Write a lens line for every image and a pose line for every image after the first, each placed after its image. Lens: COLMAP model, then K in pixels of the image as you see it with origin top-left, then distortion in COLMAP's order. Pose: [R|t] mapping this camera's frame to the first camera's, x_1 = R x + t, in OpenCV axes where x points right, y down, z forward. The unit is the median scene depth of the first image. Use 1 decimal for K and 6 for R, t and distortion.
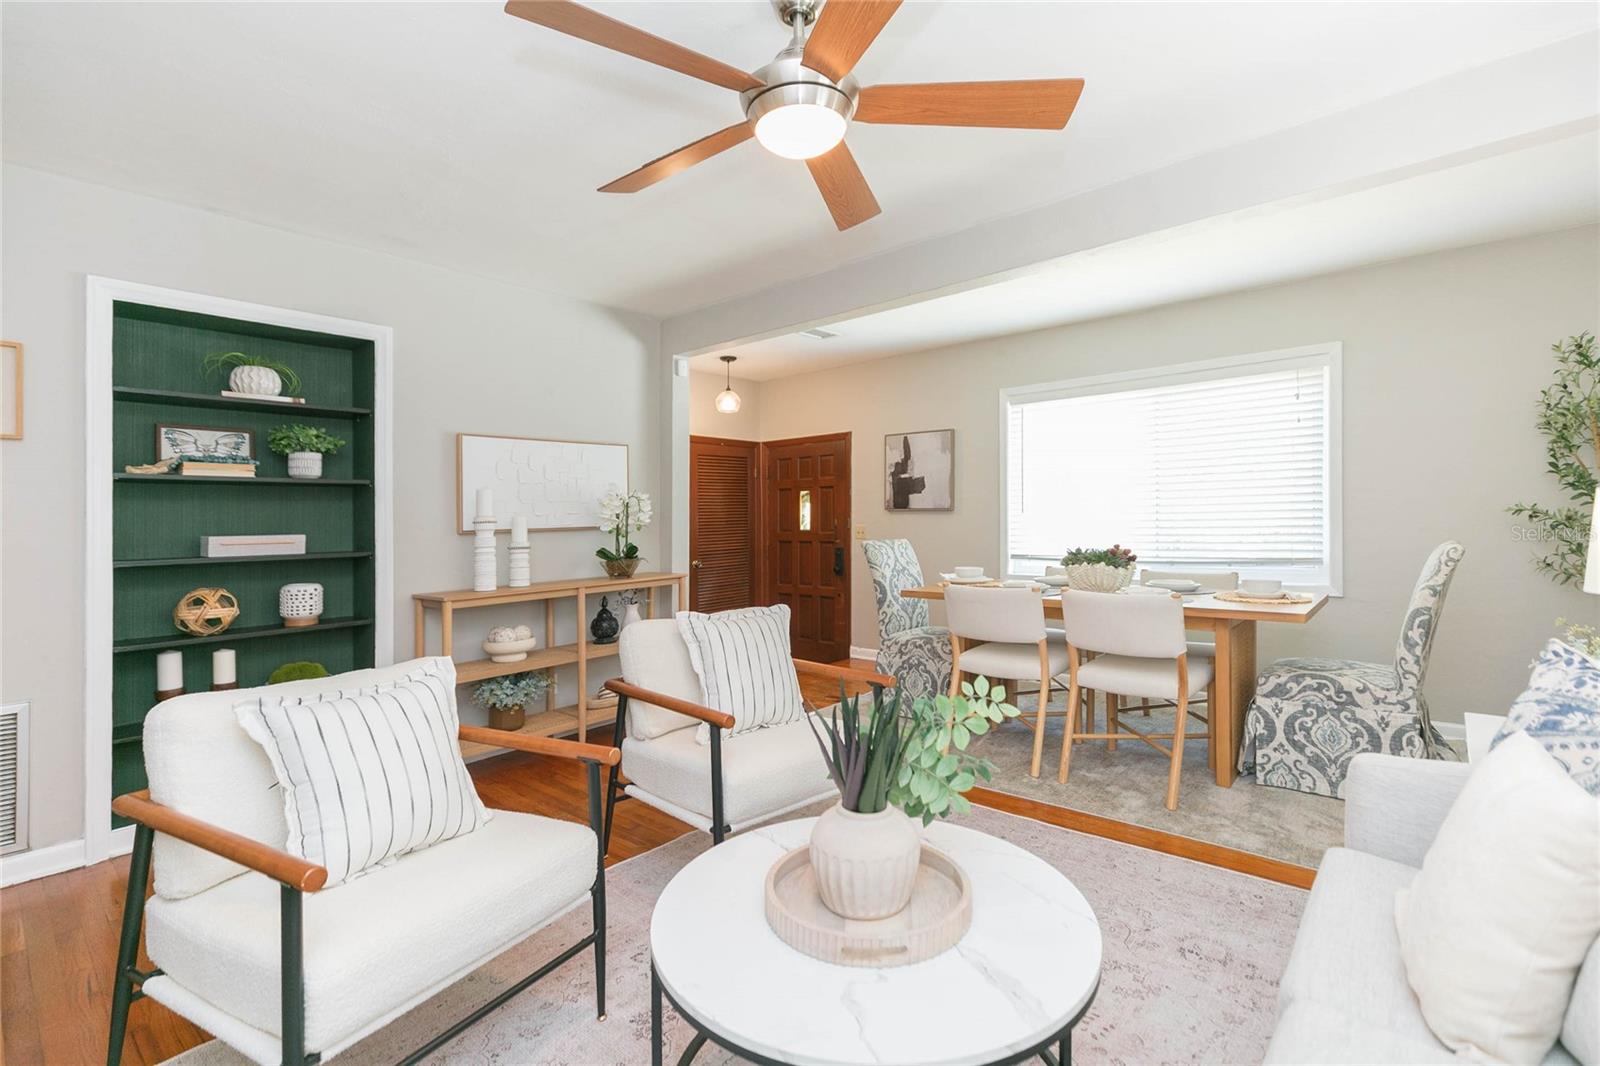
lens RADIAL K [[732.0, 0, 795.4], [0, 732.0, 522.1], [0, 0, 1]] dist [0.001517, -0.001388]
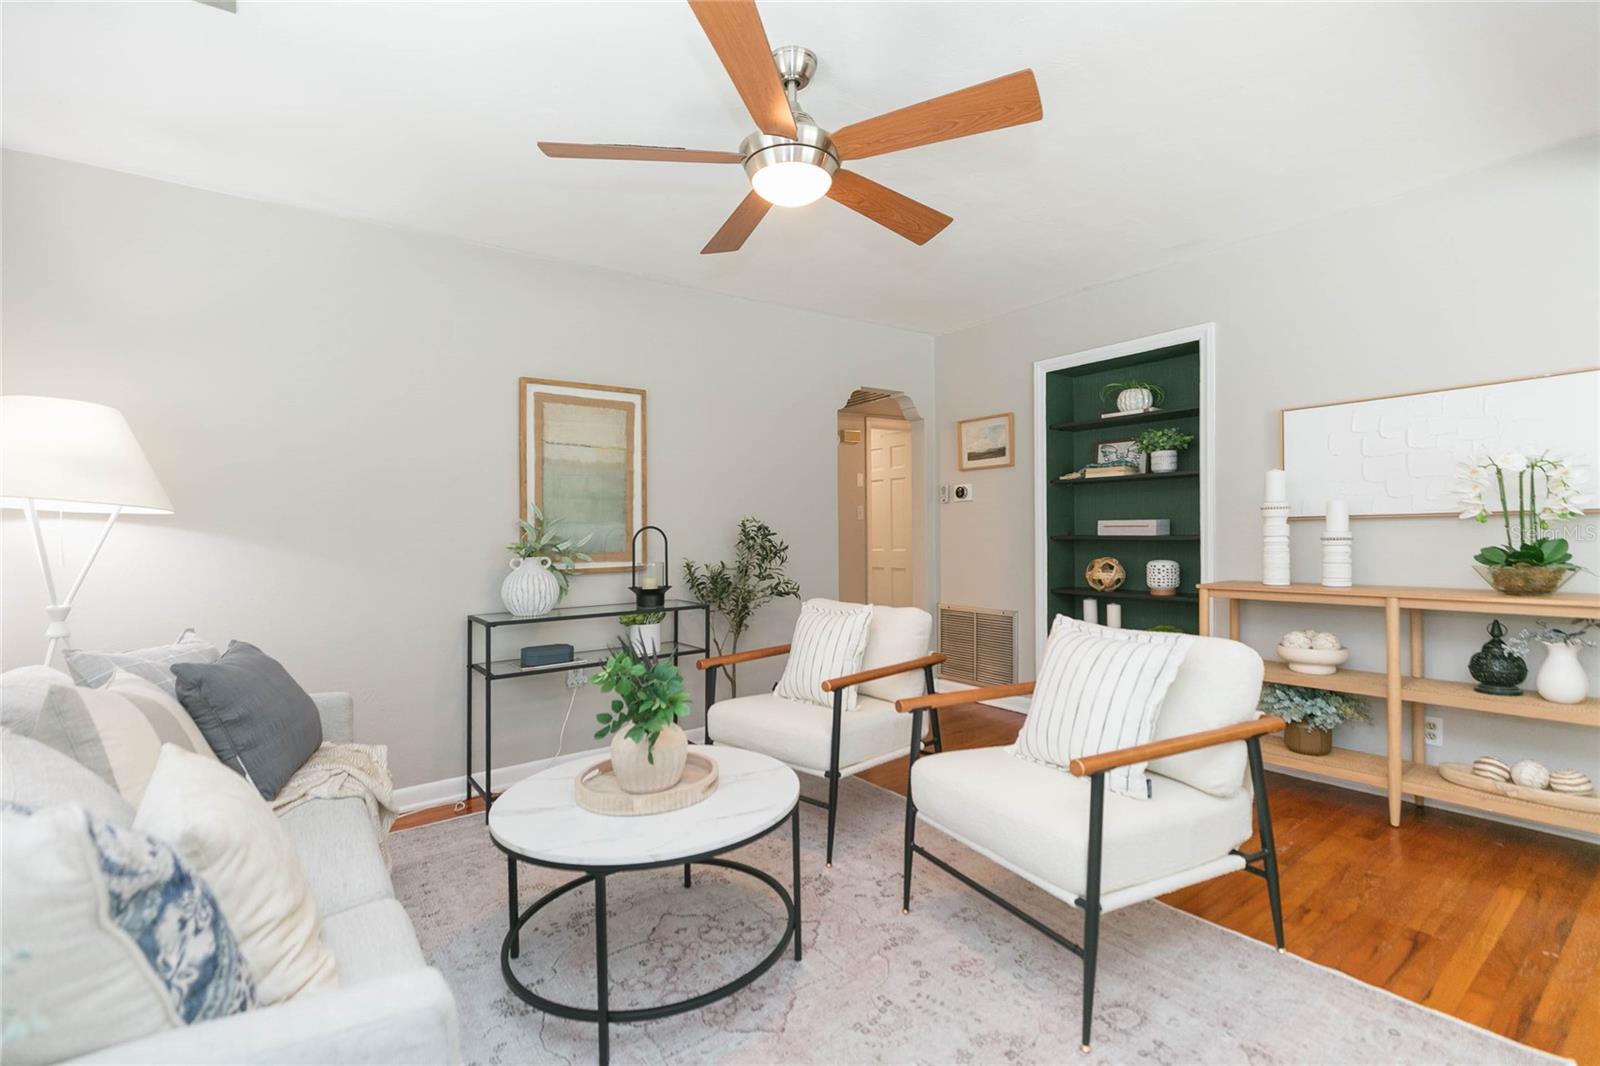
lens RADIAL K [[732.0, 0, 802.3], [0, 732.0, 515.7], [0, 0, 1]] dist [0.001517, -0.001388]
pose [[-0.244105, 0.010247, -0.969695, 0.609318], [0.020785, 0.999770, 0.005332, -0.007634], [0.969526, -0.018853, -0.244262, 0.692753]]
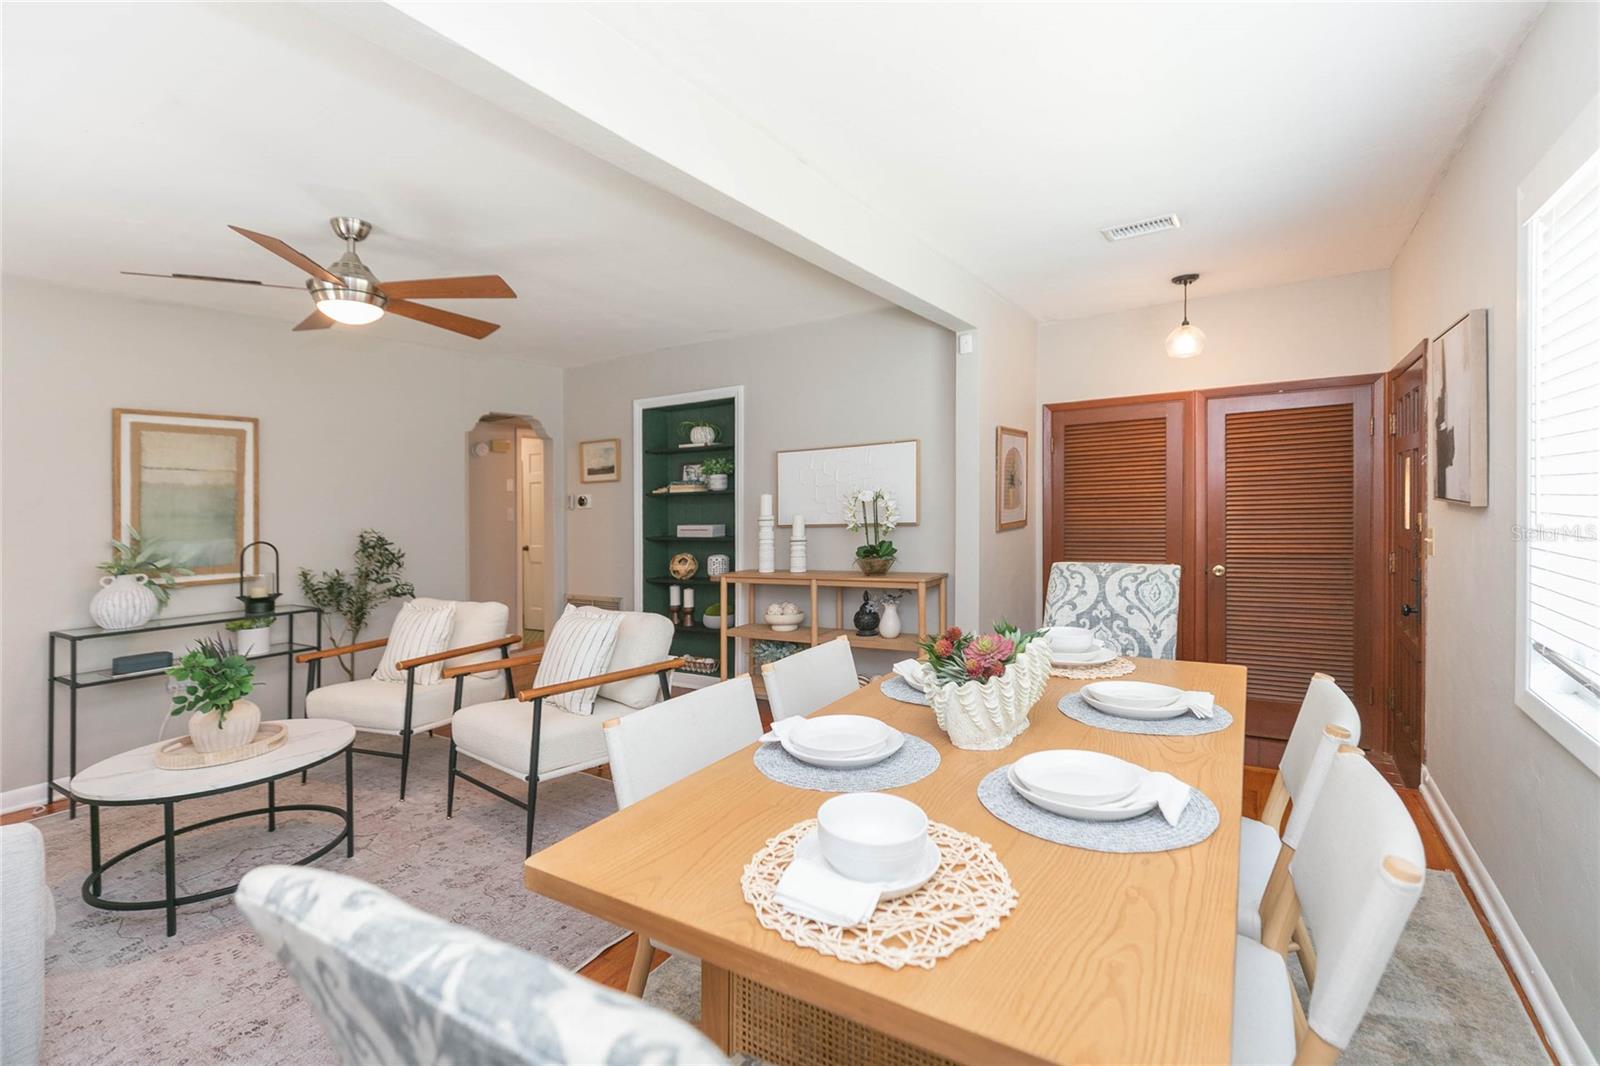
lens RADIAL K [[732.0, 0, 801.4], [0, 732.0, 490.2], [0, 0, 1]] dist [0.001517, -0.001388]
pose [[0.124495, -0.001660, -0.992219, 0.927143], [0.022481, 0.999747, 0.001148, -0.055692], [0.991965, -0.022449, 0.124501, 0.945469]]
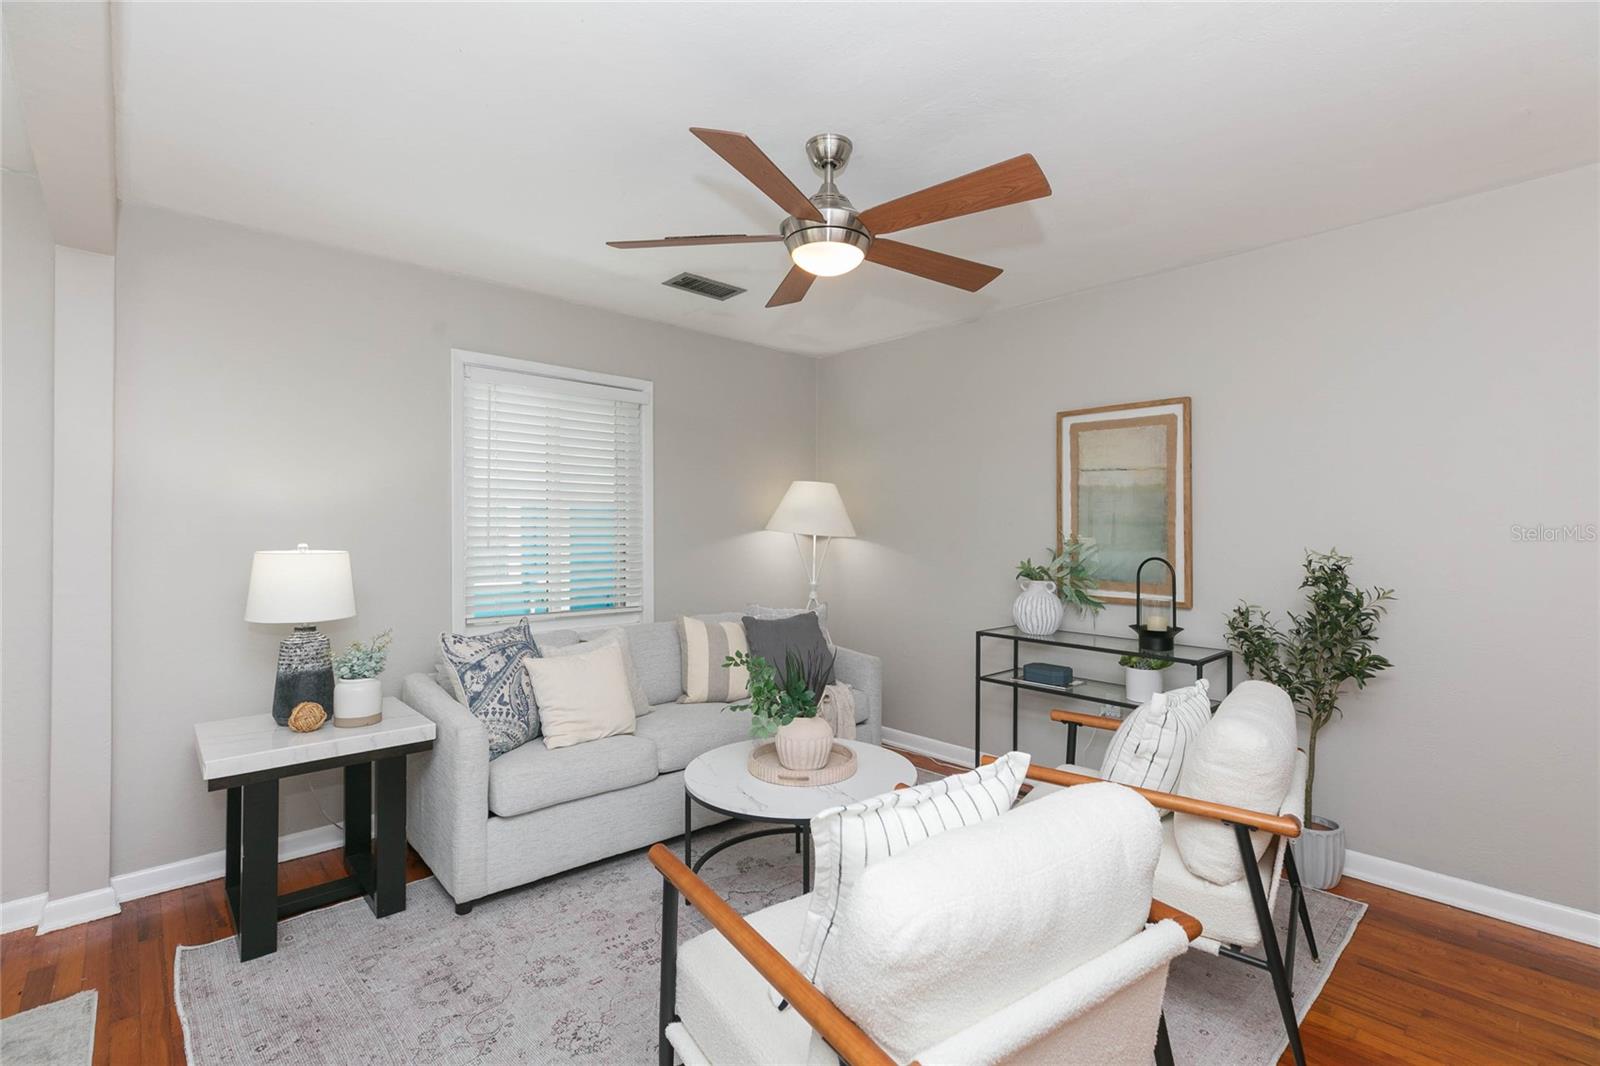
lens RADIAL K [[732.0, 0, 807.8], [0, 732.0, 521.0], [0, 0, 1]] dist [0.001517, -0.001388]
pose [[-0.994393, 0.016451, 0.104458, -0.005843], [0.014686, 0.999736, -0.017644, -0.026406], [-0.104721, -0.016011, -0.994373, 1.175883]]
